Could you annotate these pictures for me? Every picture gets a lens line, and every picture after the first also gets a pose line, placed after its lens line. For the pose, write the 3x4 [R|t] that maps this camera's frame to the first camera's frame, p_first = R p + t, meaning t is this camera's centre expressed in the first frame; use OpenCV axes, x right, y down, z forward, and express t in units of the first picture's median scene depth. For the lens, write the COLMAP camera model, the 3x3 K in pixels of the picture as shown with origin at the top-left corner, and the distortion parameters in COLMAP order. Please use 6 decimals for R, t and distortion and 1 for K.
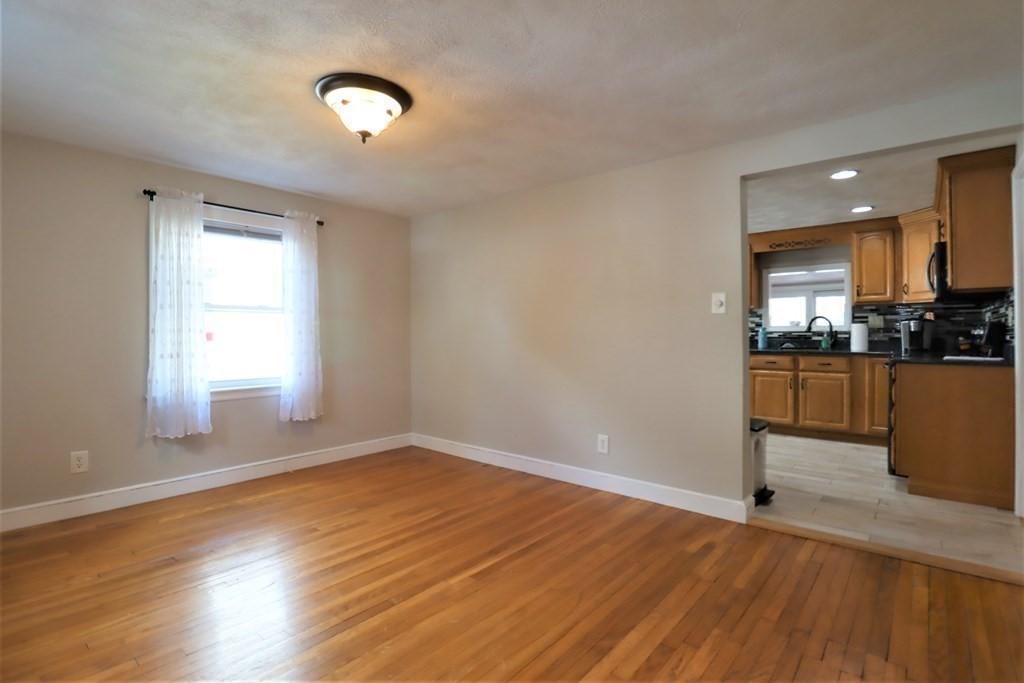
lens RADIAL K [[481.1, 0, 525.6], [0, 481.1, 331.6], [0, 0, 1]] dist [0.001415, -0.013899]
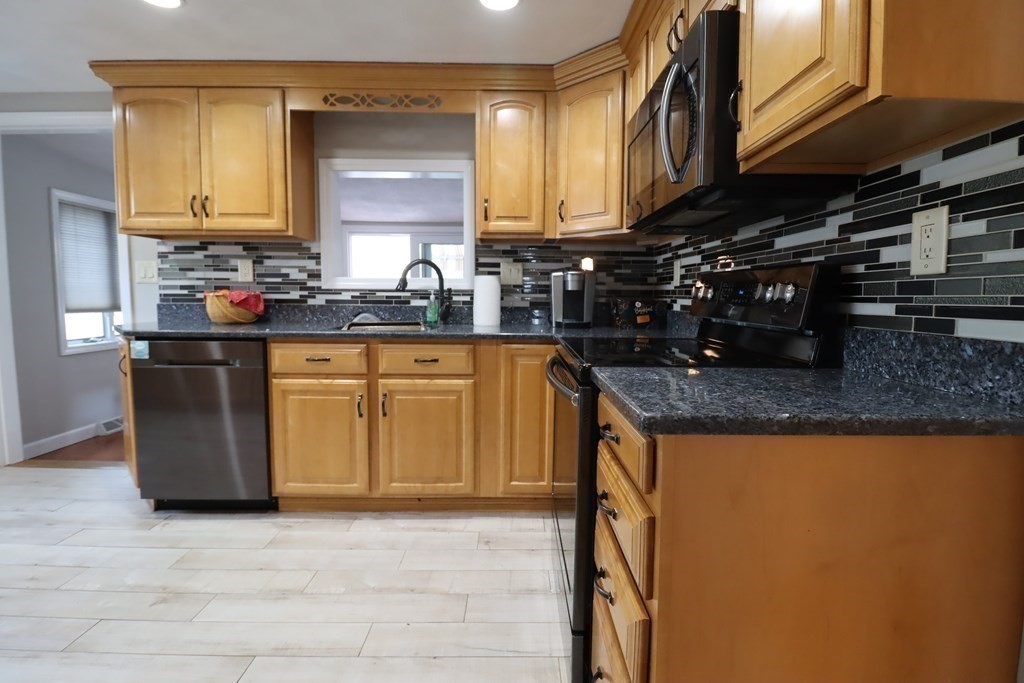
lens RADIAL K [[481.1, 0, 525.6], [0, 481.1, 331.6], [0, 0, 1]] dist [0.001415, -0.013899]
pose [[0.756061, -0.043096, 0.653081, 0.364781], [-0.011322, 0.996819, 0.078886, 0.002569], [-0.654404, -0.067037, 0.753168, 0.548204]]
